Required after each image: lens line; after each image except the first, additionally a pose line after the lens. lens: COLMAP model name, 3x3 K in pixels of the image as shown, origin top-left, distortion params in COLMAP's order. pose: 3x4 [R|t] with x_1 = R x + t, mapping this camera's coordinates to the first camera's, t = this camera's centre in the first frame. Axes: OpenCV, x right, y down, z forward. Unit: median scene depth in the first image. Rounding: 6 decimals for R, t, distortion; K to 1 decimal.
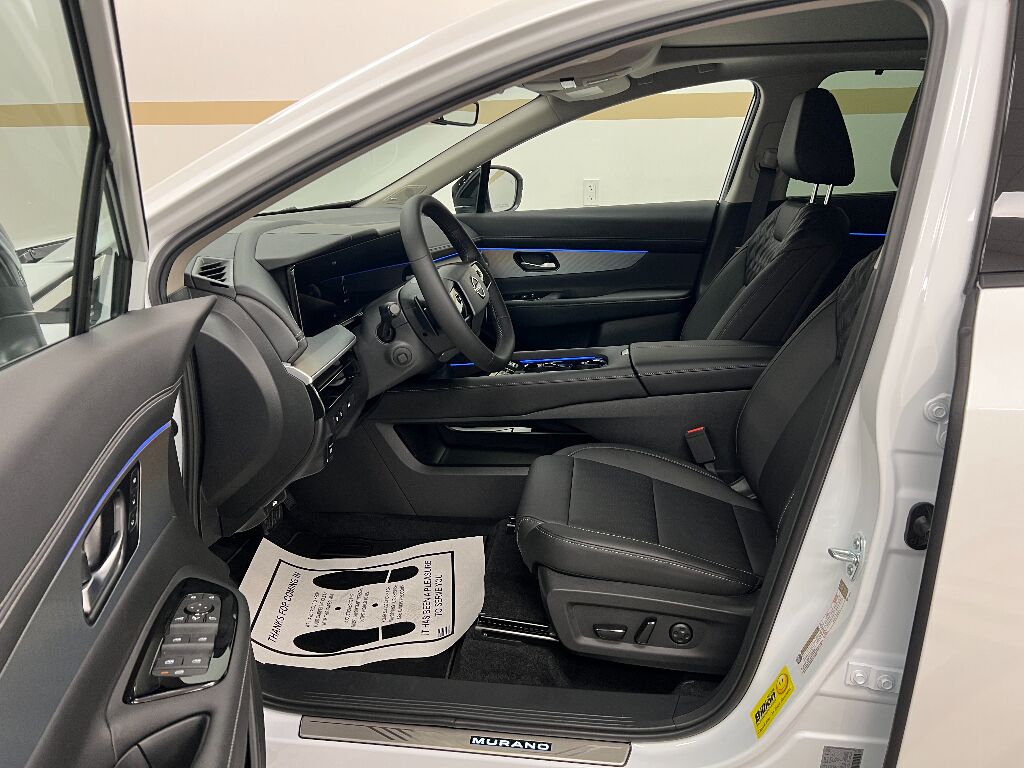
lens RADIAL K [[761.1, 0, 512.0], [0, 761.1, 384.0], [0, 0, 1]] dist [0.040066, -0.010900]
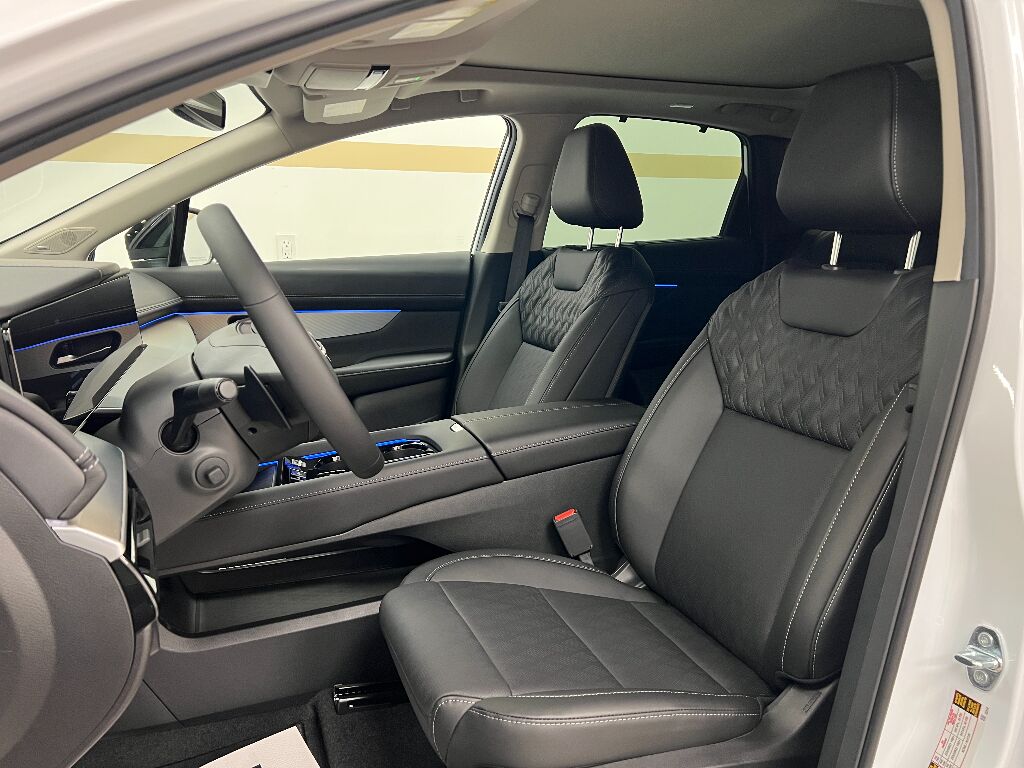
lens RADIAL K [[761.1, 0, 512.0], [0, 761.1, 384.0], [0, 0, 1]] dist [0.040066, -0.010900]
pose [[0.877676, -0.079160, 0.472672, -0.156471], [0.125881, 0.989713, -0.067991, -0.025232], [-0.462427, 0.119175, 0.878612, 0.272441]]
